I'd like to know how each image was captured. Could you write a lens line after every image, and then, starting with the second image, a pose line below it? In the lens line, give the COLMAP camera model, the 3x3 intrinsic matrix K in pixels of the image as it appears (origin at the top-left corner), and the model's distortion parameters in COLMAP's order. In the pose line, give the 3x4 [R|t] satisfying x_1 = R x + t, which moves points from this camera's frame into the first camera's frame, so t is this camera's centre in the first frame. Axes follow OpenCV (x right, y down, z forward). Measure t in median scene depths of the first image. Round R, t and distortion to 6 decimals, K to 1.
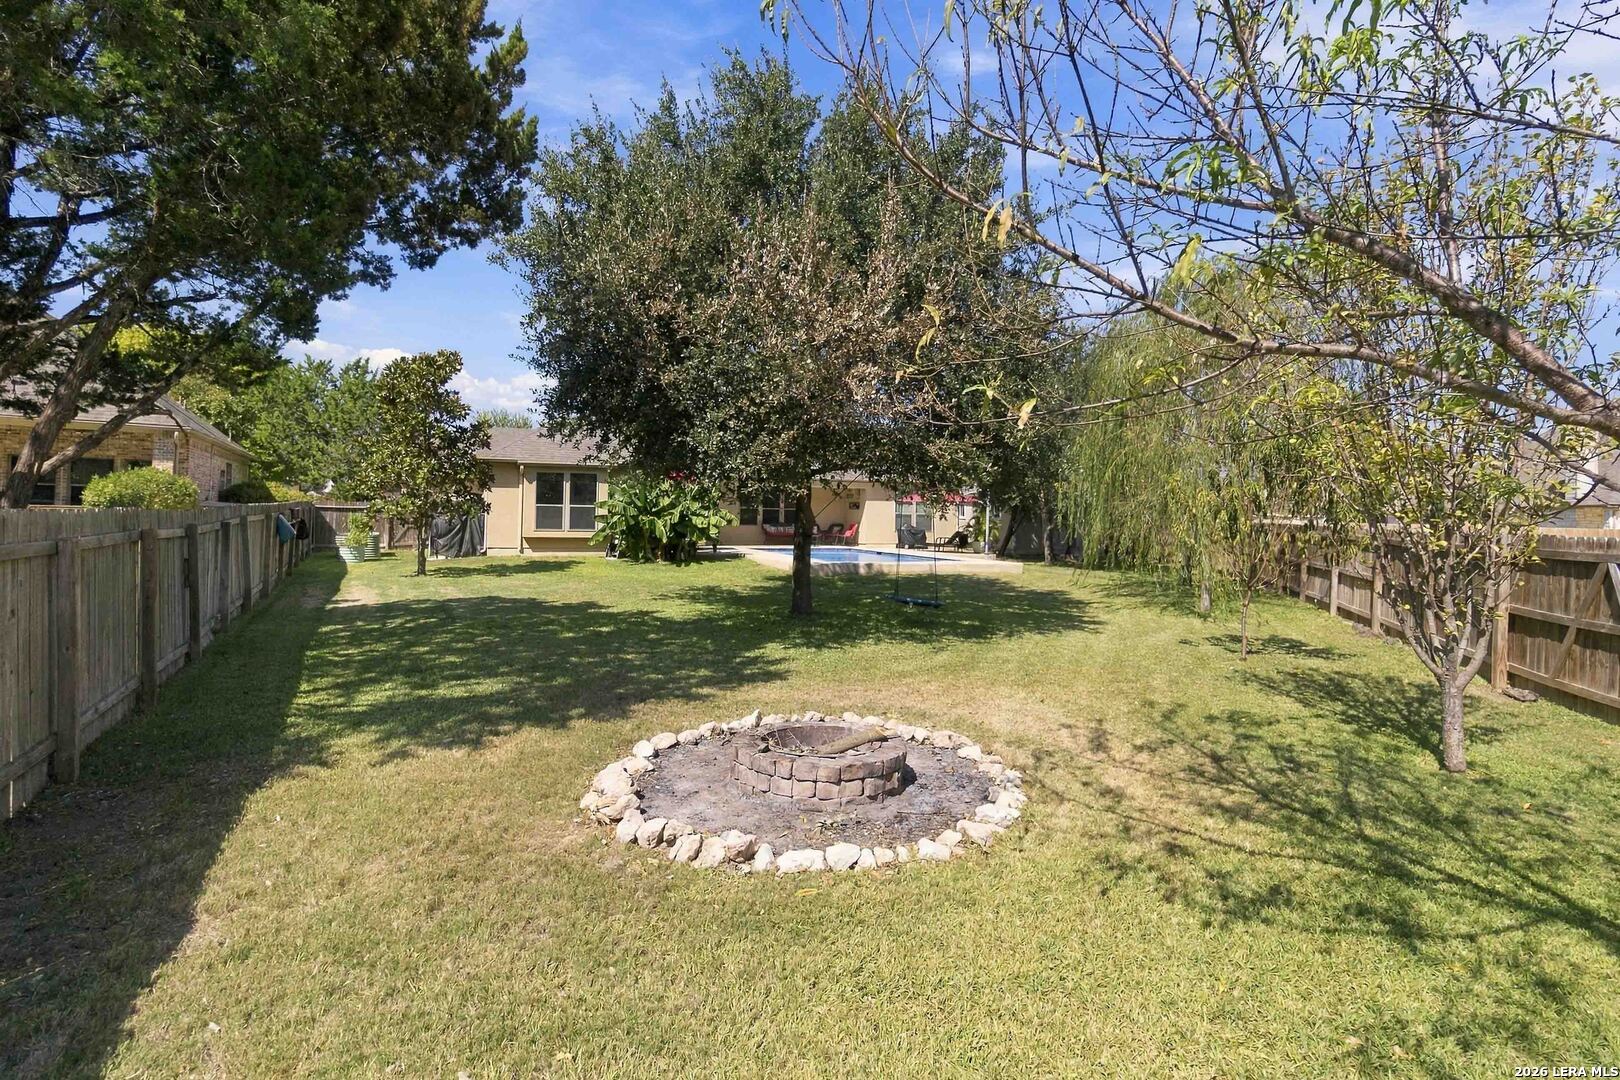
lens RADIAL K [[798.7, 0, 815.6], [0, 798.7, 537.1], [0, 0, 1]] dist [0.001638, 0.000380]
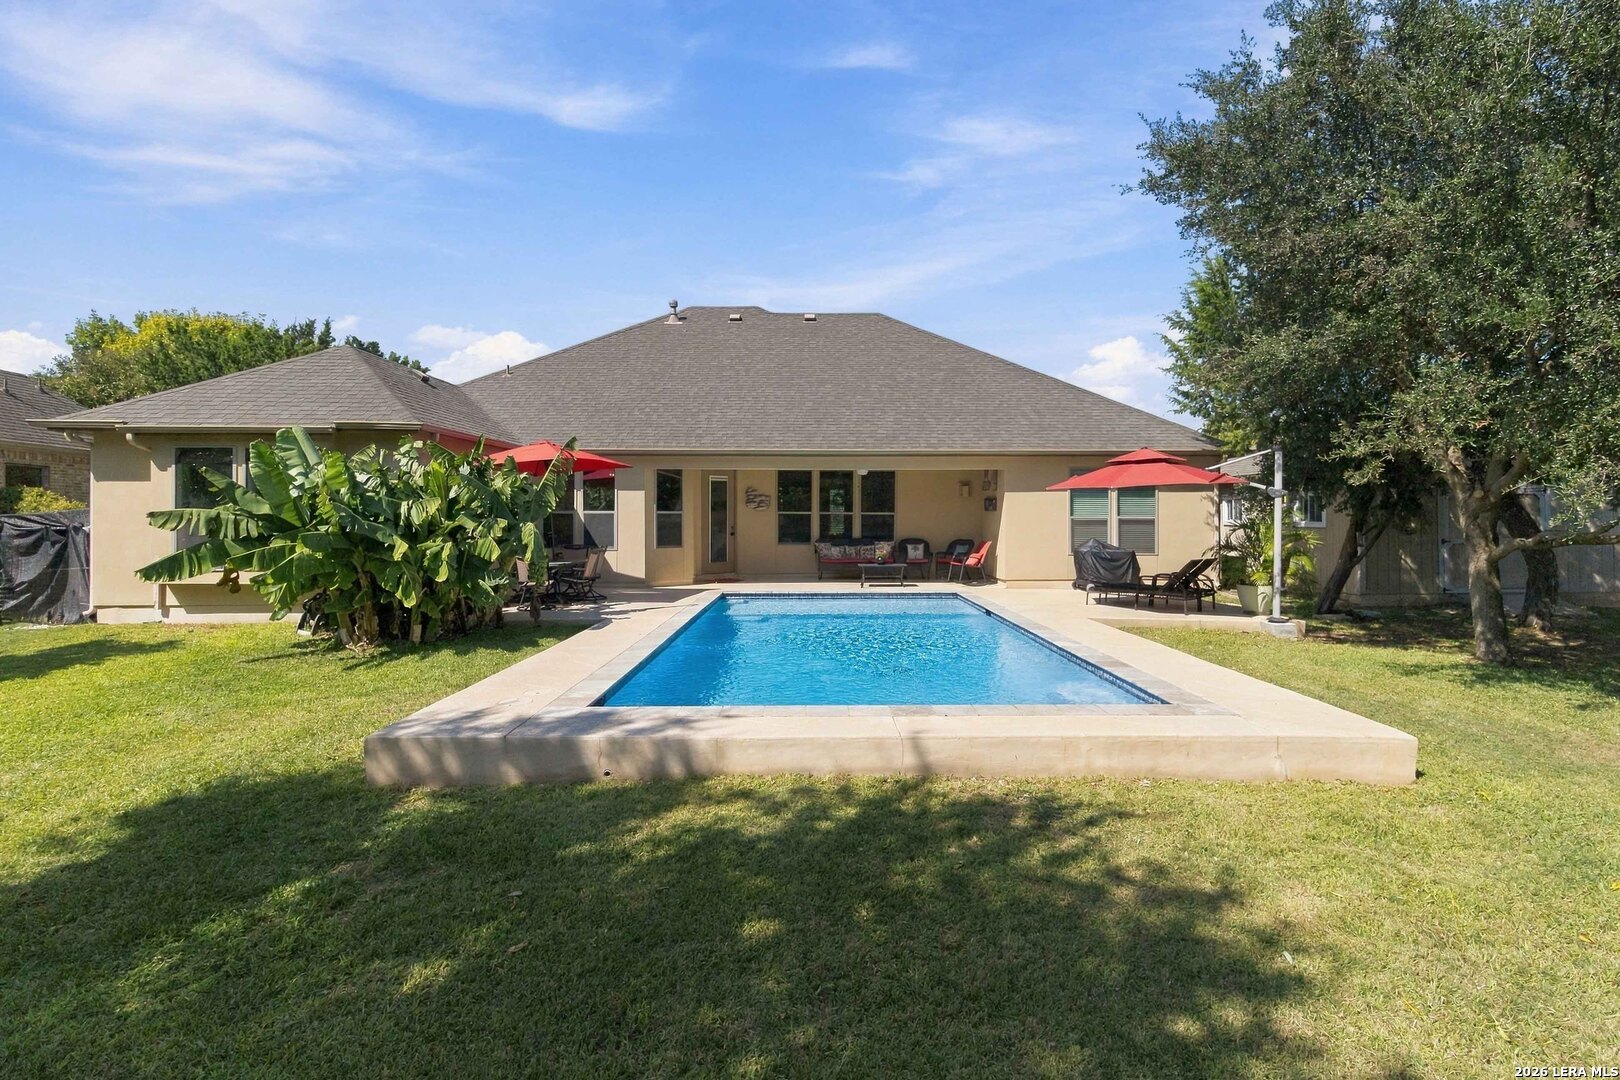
lens RADIAL K [[798.7, 0, 809.3], [0, 798.7, 535.6], [0, 0, 1]] dist [0.001638, 0.000380]
pose [[0.937443, -0.010597, -0.347976, 0.134920], [0.007316, 0.999916, -0.010741, -0.016658], [0.348061, 0.007524, 0.937442, 0.551292]]
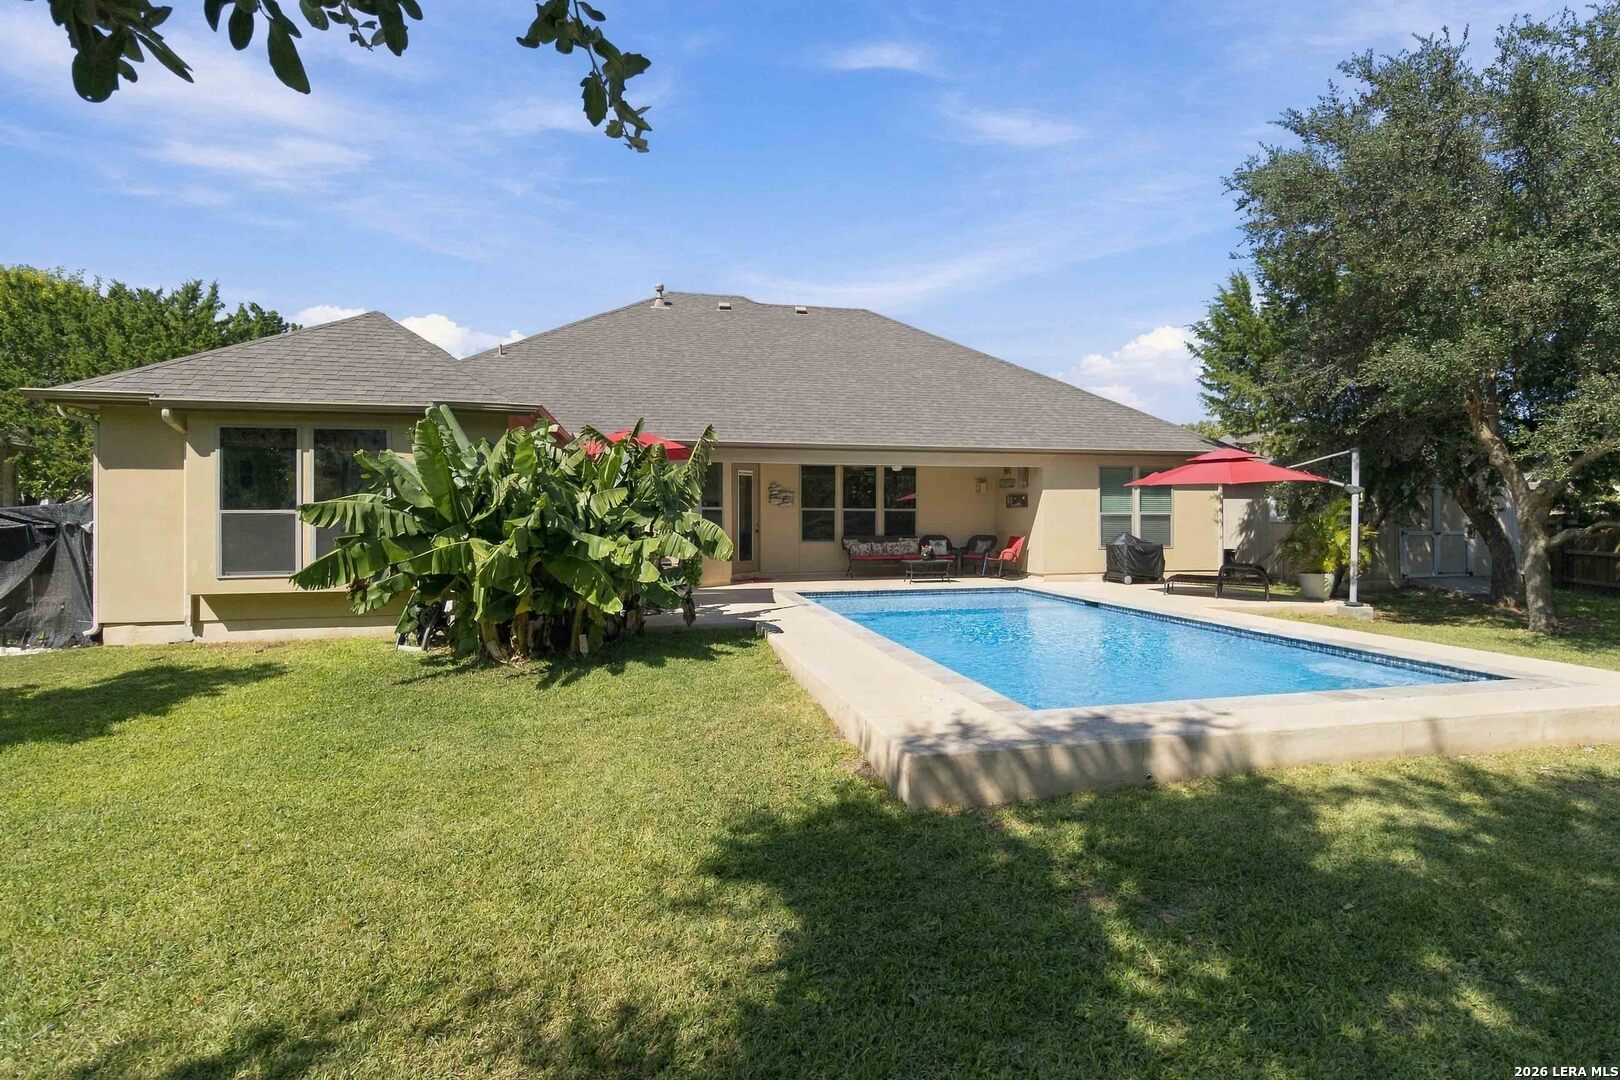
lens RADIAL K [[798.7, 0, 822.4], [0, 798.7, 540.1], [0, 0, 1]] dist [0.001638, 0.000380]
pose [[0.989811, -0.015092, -0.141582, -0.005233], [0.015188, 0.999885, -0.000401, -0.017261], [0.141572, -0.001753, 0.989926, 0.528427]]
